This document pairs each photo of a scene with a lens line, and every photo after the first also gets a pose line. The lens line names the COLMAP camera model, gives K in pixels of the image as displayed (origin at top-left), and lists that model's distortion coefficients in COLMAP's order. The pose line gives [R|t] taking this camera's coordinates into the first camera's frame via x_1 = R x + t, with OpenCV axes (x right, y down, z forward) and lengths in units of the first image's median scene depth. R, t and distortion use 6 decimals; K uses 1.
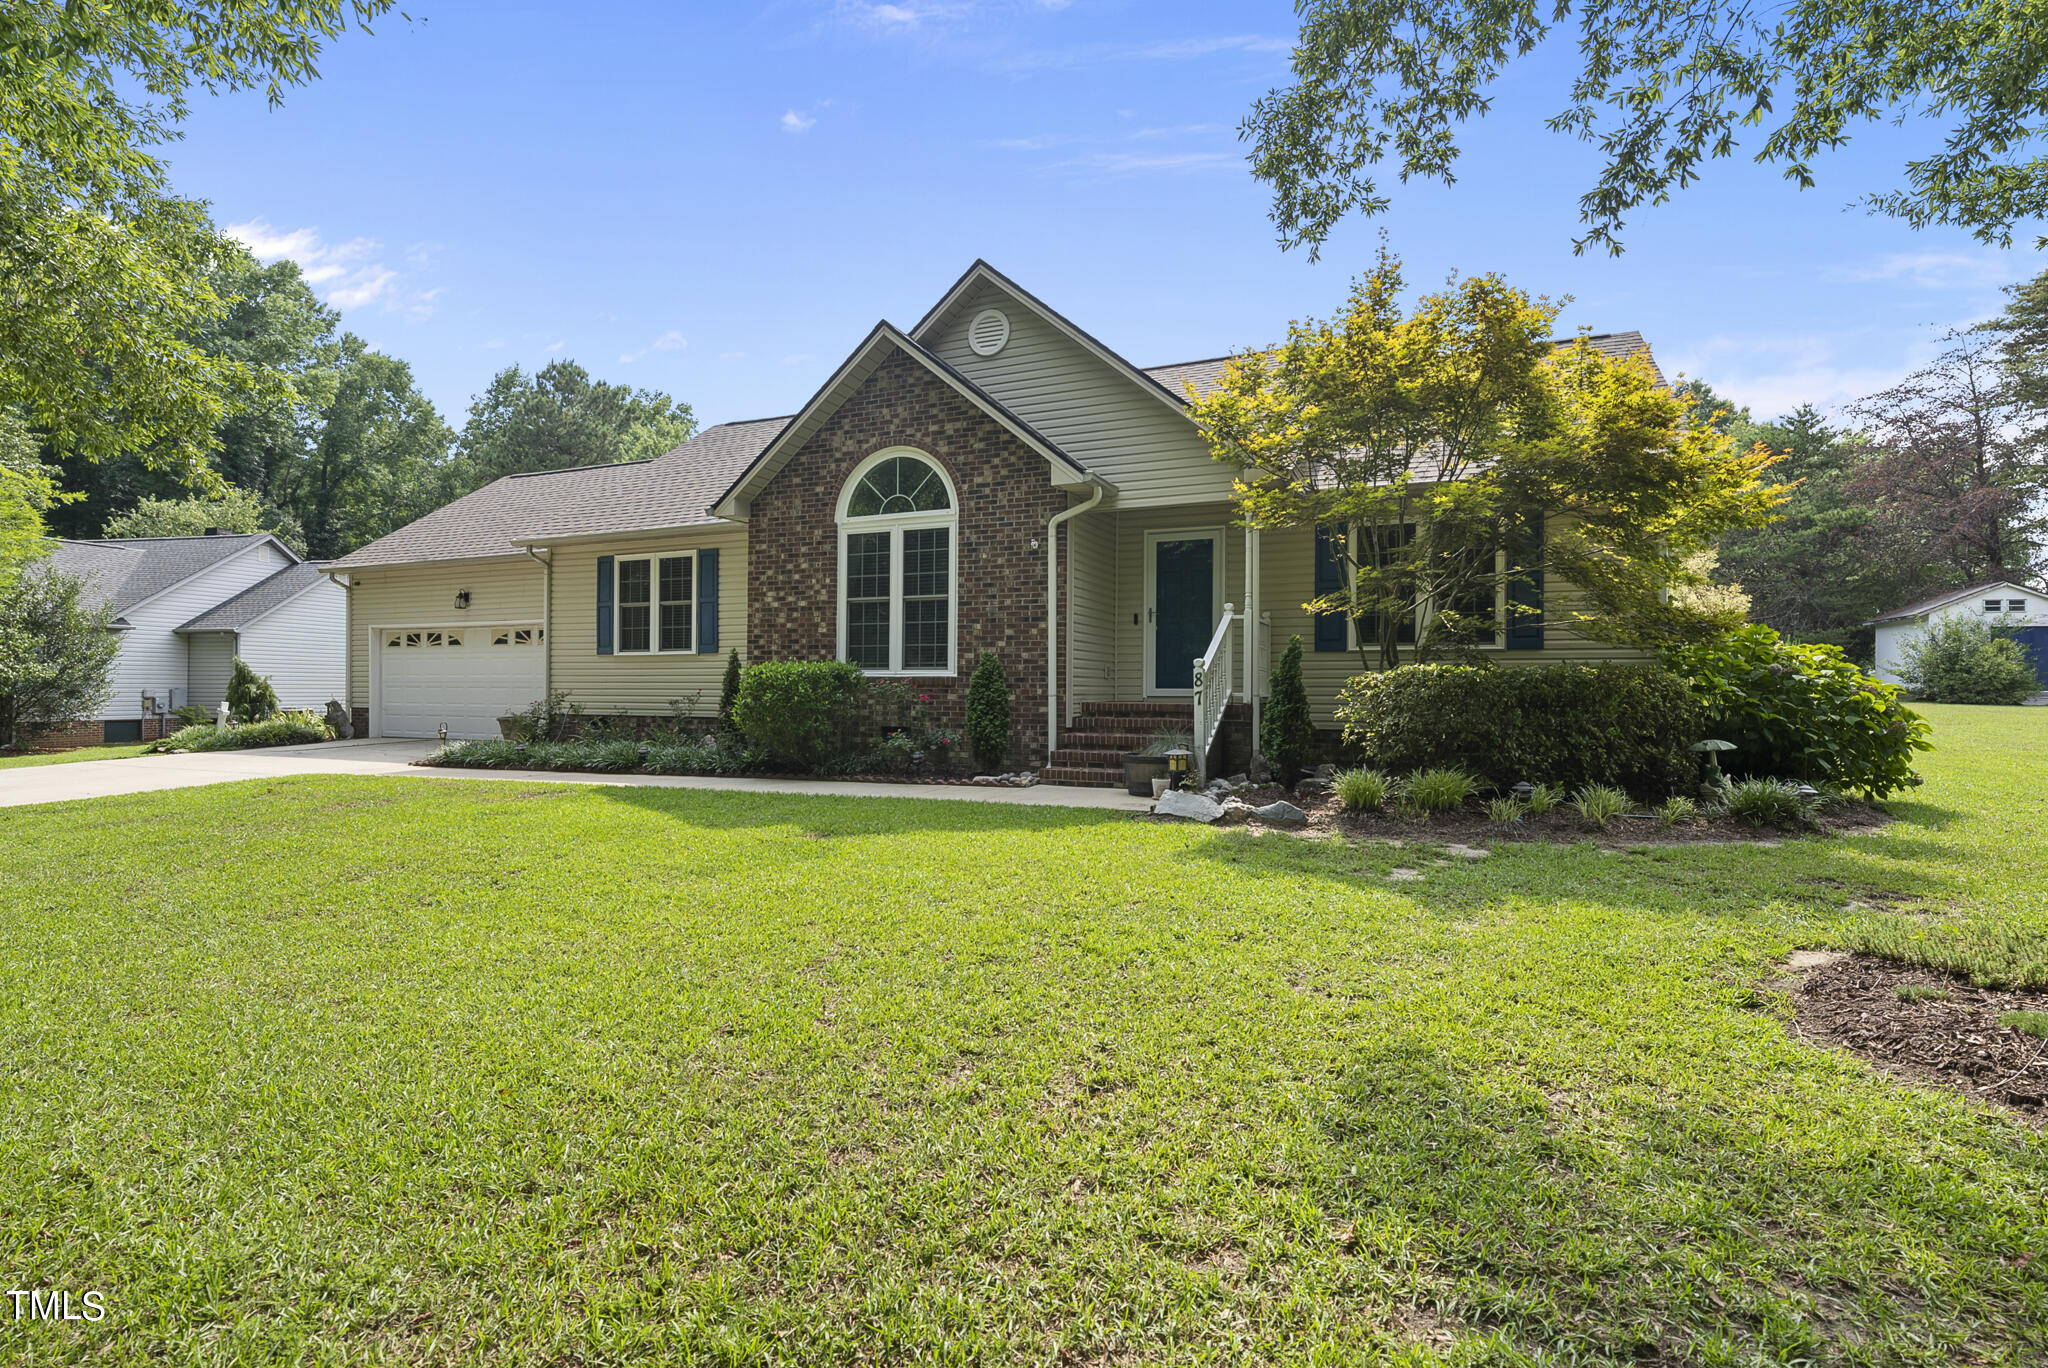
lens RADIAL K [[967.1, 0, 1009.7], [0, 967.1, 680.8], [0, 0, 1]] dist [0.001857, -0.000885]
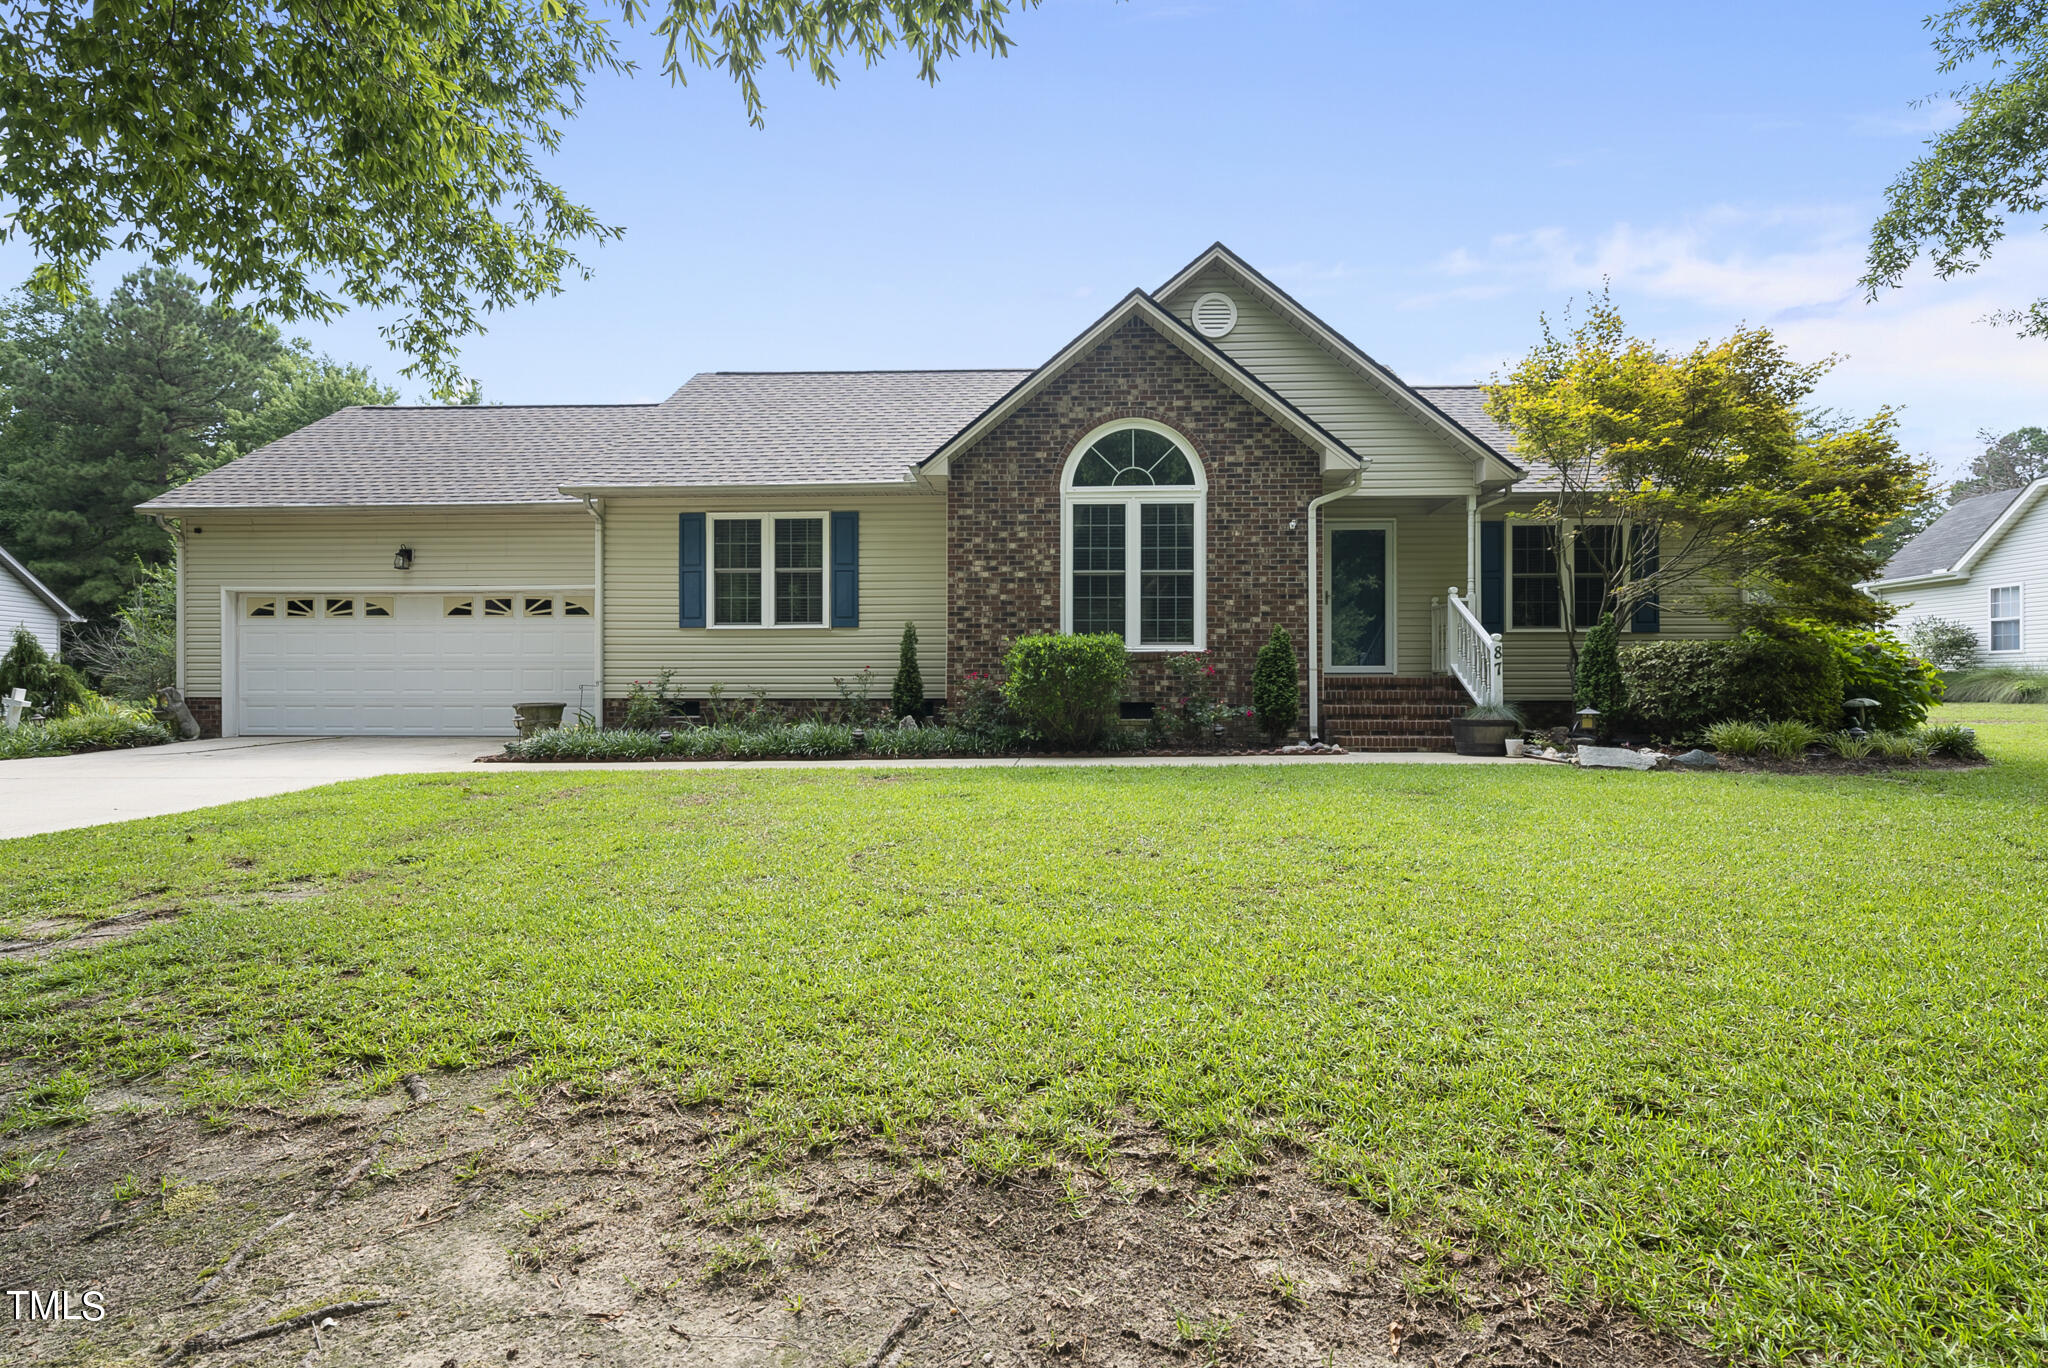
lens RADIAL K [[967.1, 0, 1012.9], [0, 967.1, 686.3], [0, 0, 1]] dist [0.001857, -0.000885]
pose [[0.931812, -0.002898, 0.362930, -0.578030], [0.000396, 0.999976, 0.006969, 0.023748], [-0.362941, -0.006350, 0.931790, 0.121830]]
